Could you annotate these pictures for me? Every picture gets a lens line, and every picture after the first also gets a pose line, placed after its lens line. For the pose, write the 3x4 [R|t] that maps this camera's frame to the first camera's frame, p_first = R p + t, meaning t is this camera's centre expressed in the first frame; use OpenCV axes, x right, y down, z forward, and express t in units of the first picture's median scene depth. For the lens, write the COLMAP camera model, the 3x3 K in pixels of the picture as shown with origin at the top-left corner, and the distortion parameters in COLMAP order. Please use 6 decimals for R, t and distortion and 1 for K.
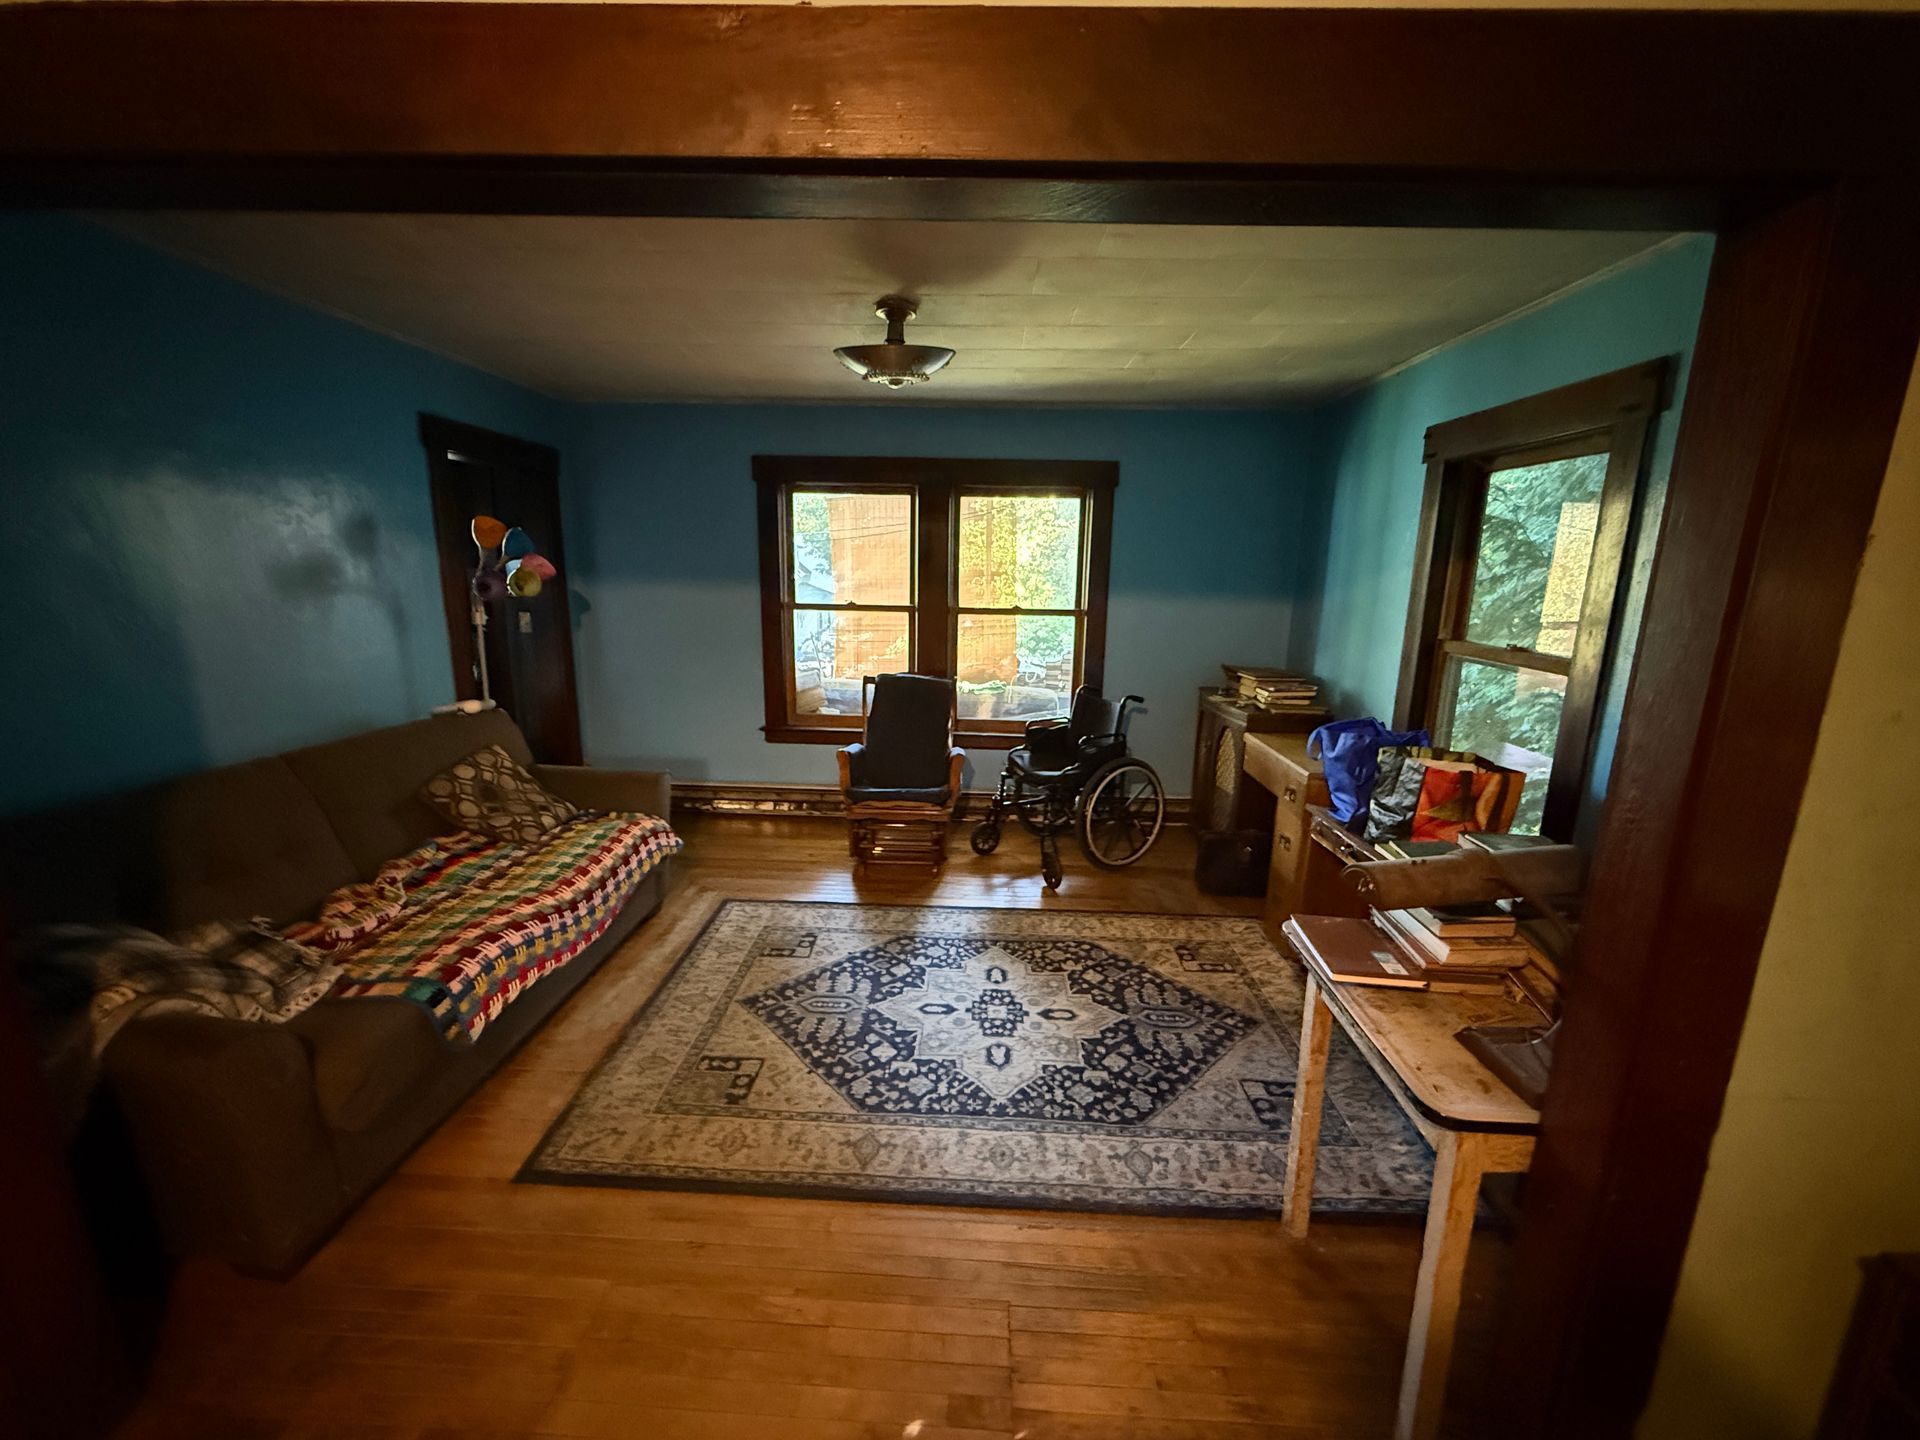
lens RADIAL K [[770.8, 0, 958.8], [0, 770.8, 725.1], [0, 0, 1]] dist [-0.000833, 0.000058]
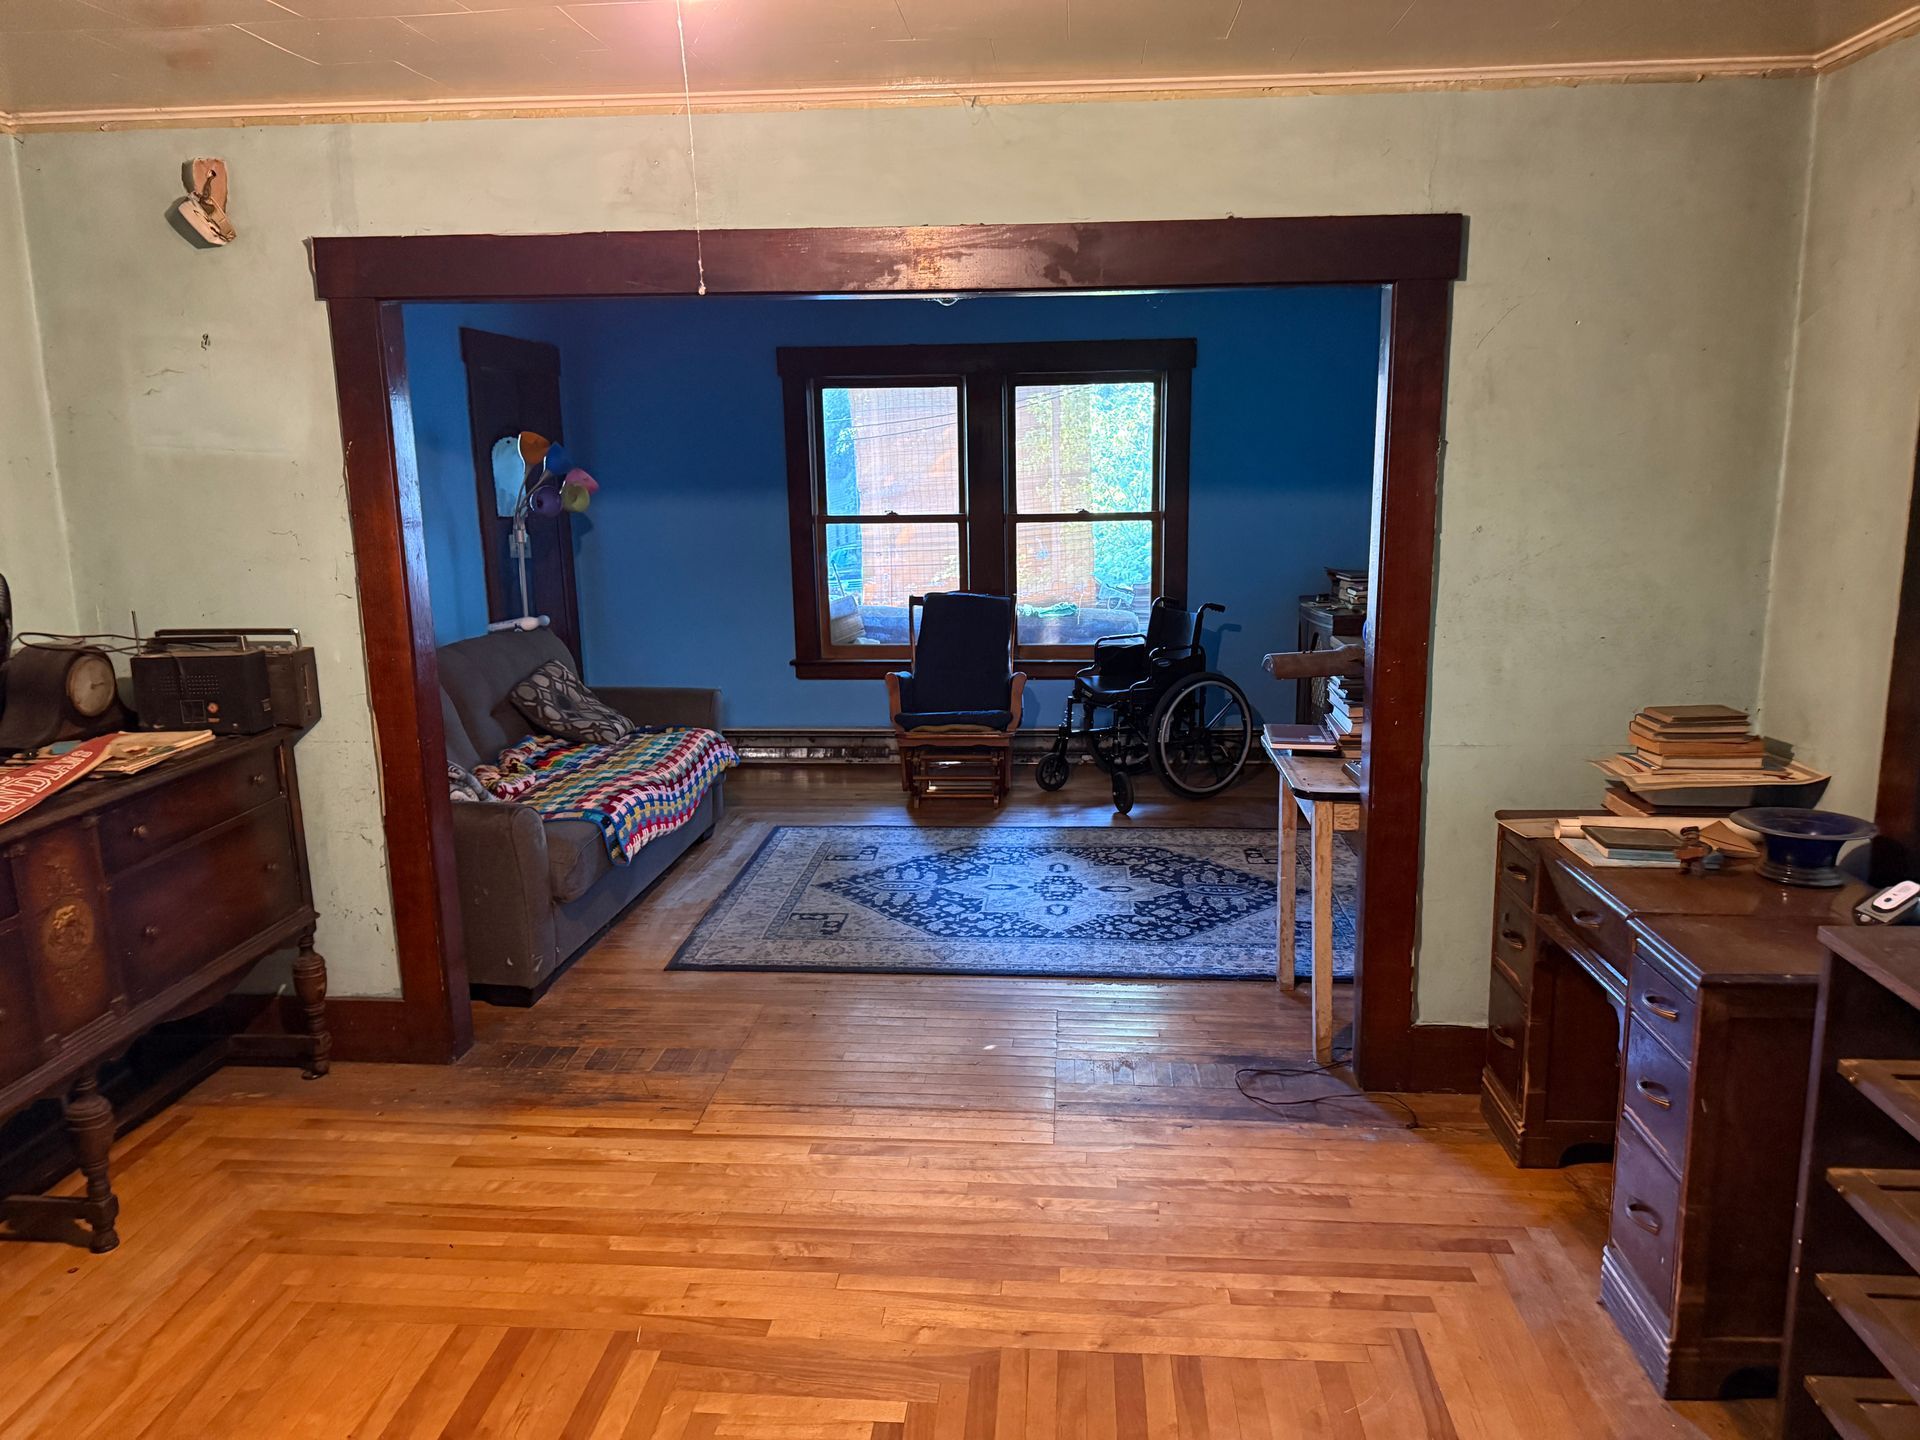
lens RADIAL K [[1368.3, 0, 969.2], [0, 1368.3, 724.6], [0, 0, 1]] dist [0.161634, -0.199065]
pose [[0.998487, -0.026552, -0.048150, 0.024174], [0.025857, 0.999553, -0.014990, 0.167837], [0.048527, 0.013723, 0.998728, -0.862346]]
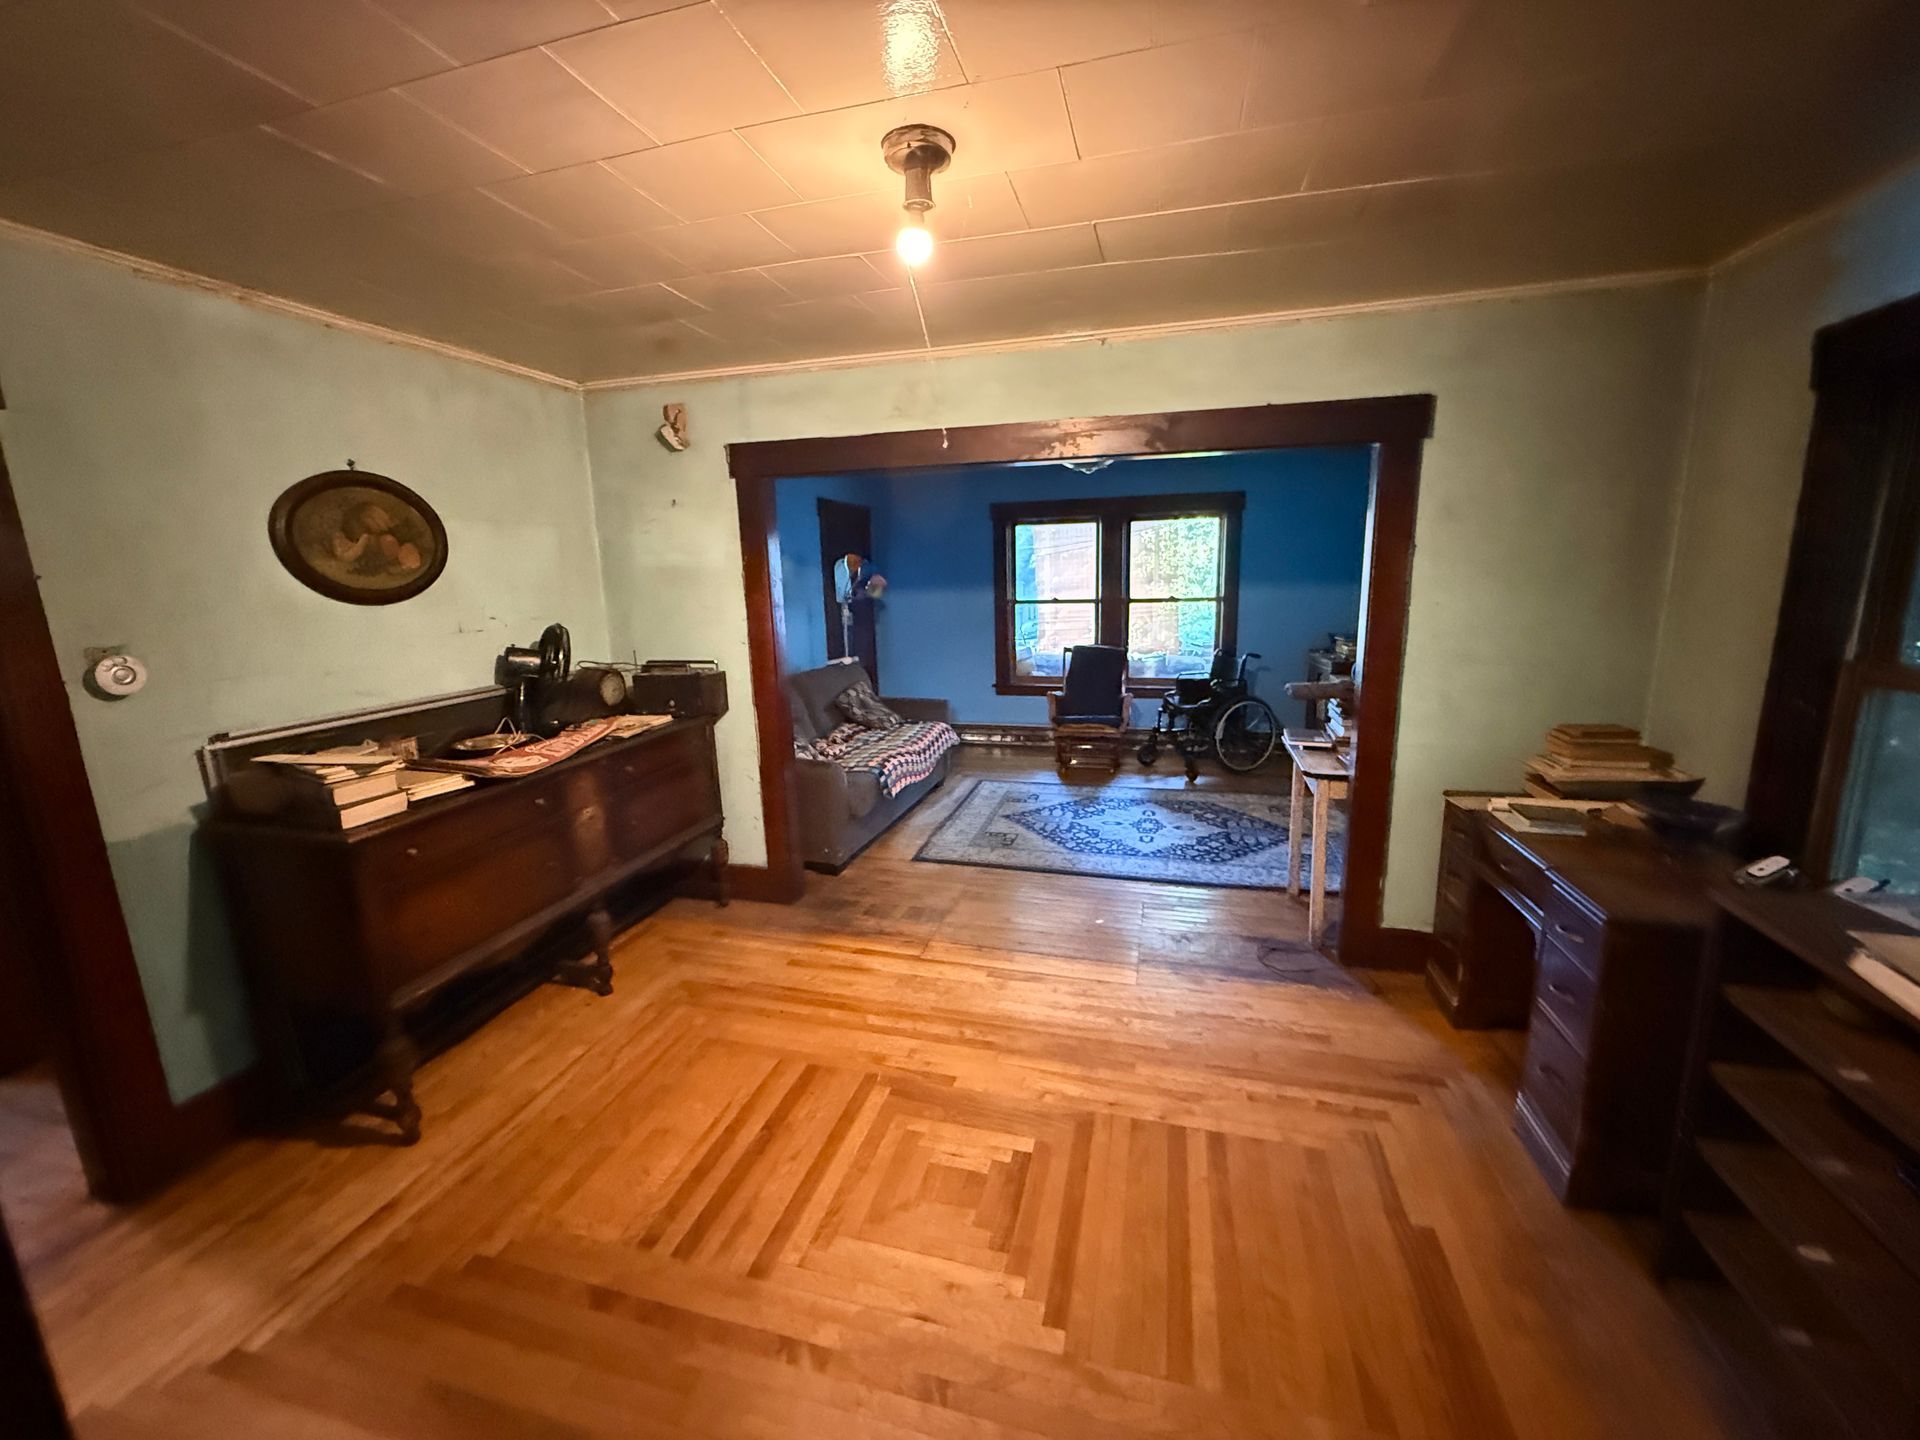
lens RADIAL K [[779.4, 0, 954.3], [0, 779.4, 725.3], [0, 0, 1]] dist [0.018488, 0.000351]
pose [[0.971971, 0.001478, -0.235095, 0.038666], [-0.004826, 0.999895, -0.013663, 0.168240], [0.235050, 0.014415, 0.971876, -0.781201]]
